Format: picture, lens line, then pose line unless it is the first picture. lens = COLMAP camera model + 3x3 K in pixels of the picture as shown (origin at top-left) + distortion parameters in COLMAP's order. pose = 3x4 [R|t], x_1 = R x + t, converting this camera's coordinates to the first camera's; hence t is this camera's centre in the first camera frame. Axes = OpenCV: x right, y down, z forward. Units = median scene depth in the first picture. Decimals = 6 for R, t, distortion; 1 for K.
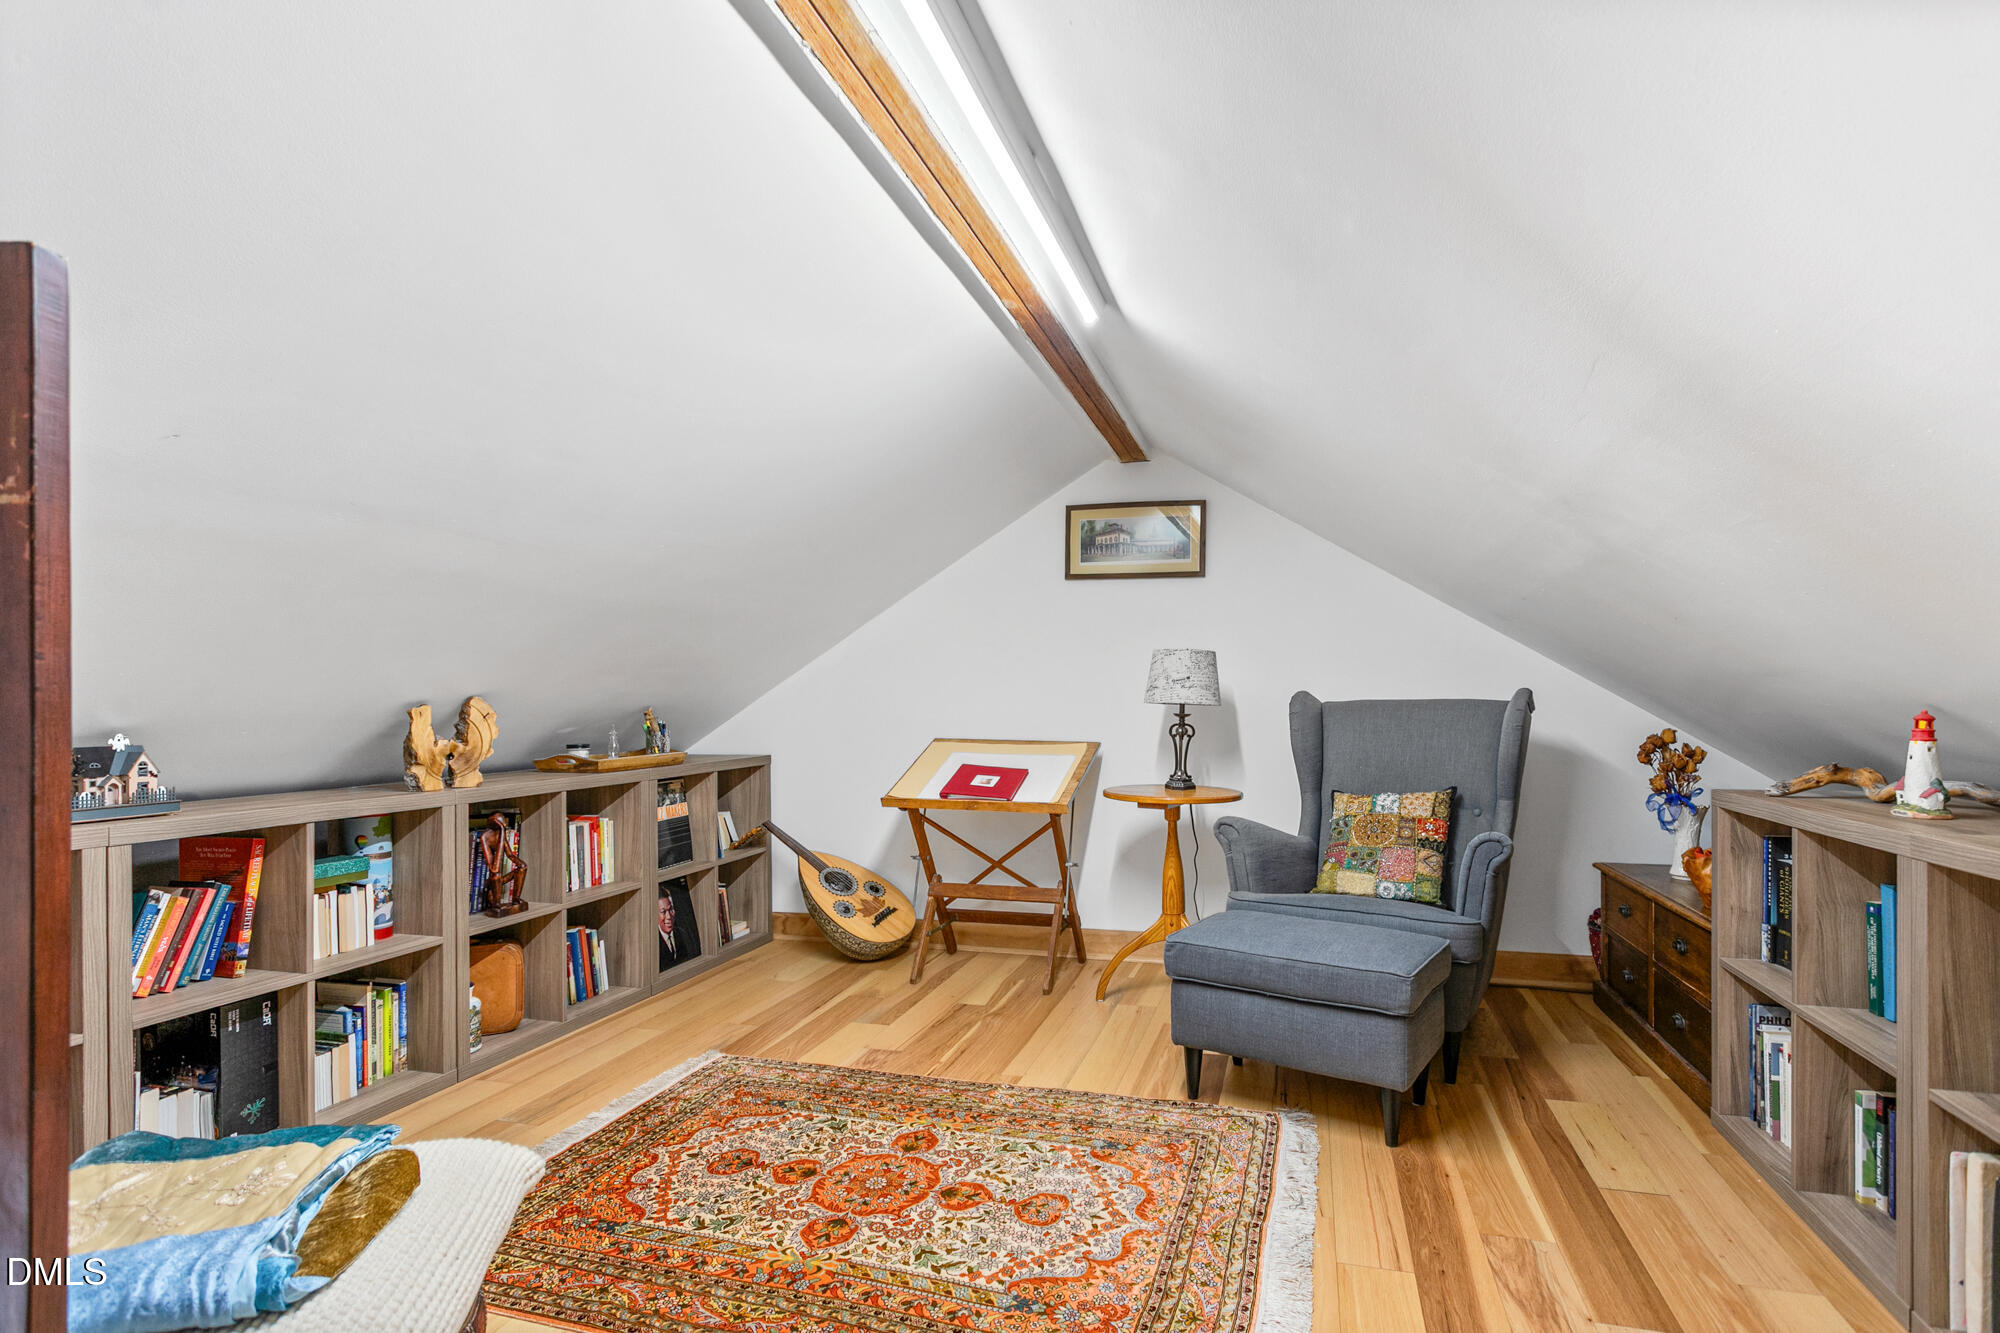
lens RADIAL K [[978.4, 0, 1005.2], [0, 978.4, 680.3], [0, 0, 1]] dist [0.002584, -0.001422]
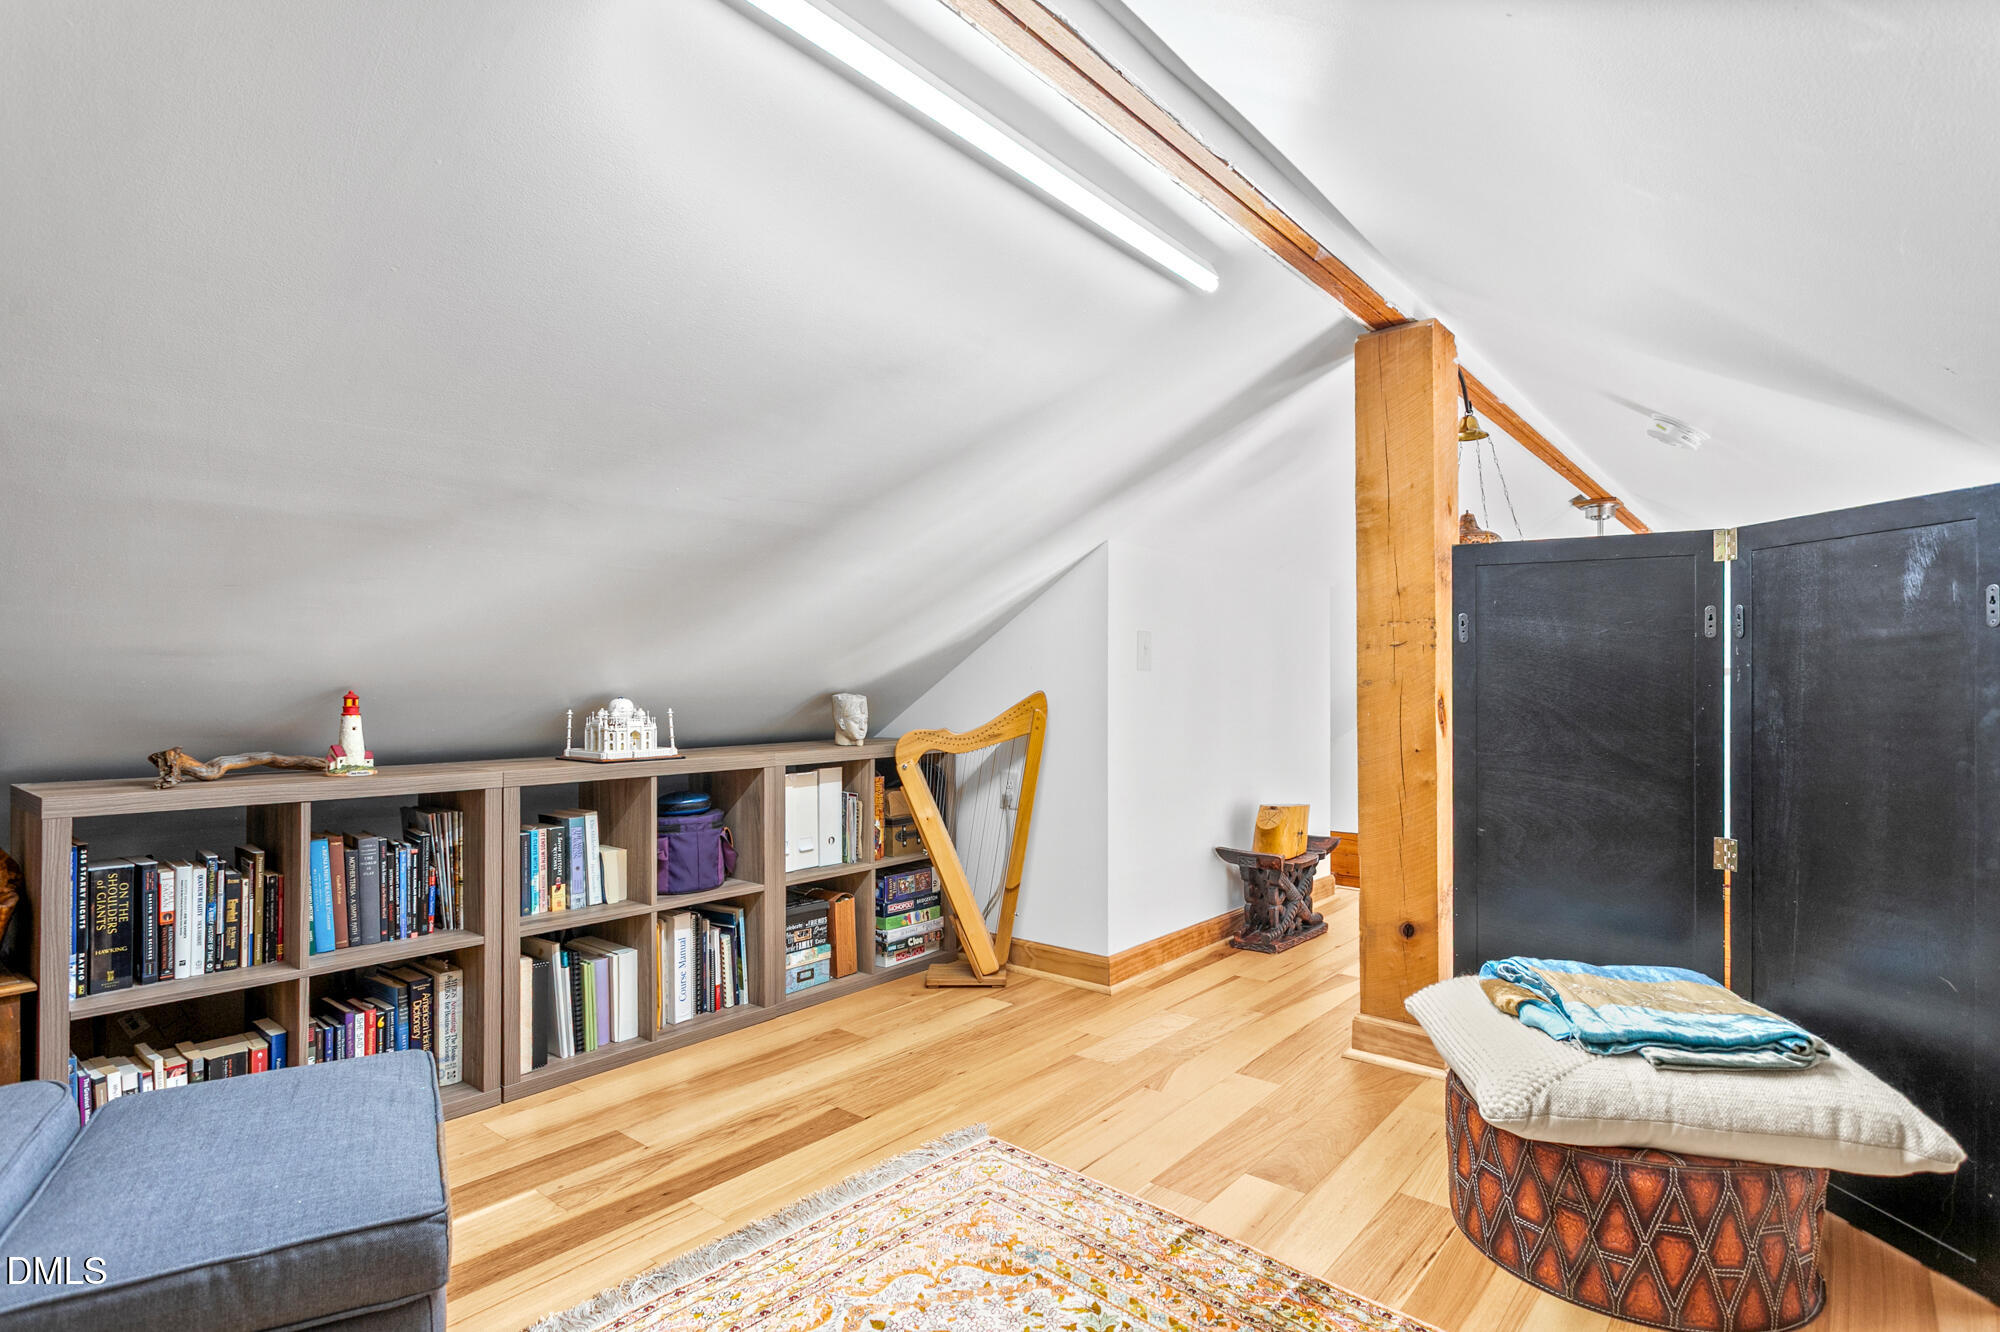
lens RADIAL K [[978.4, 0, 1004.1], [0, 978.4, 673.4], [0, 0, 1]] dist [0.002584, -0.001422]
pose [[-0.918102, 0.003179, 0.396332, -0.357112], [-0.001834, 0.999923, -0.012270, 0.023109], [-0.396340, -0.011992, -0.918025, 1.890761]]
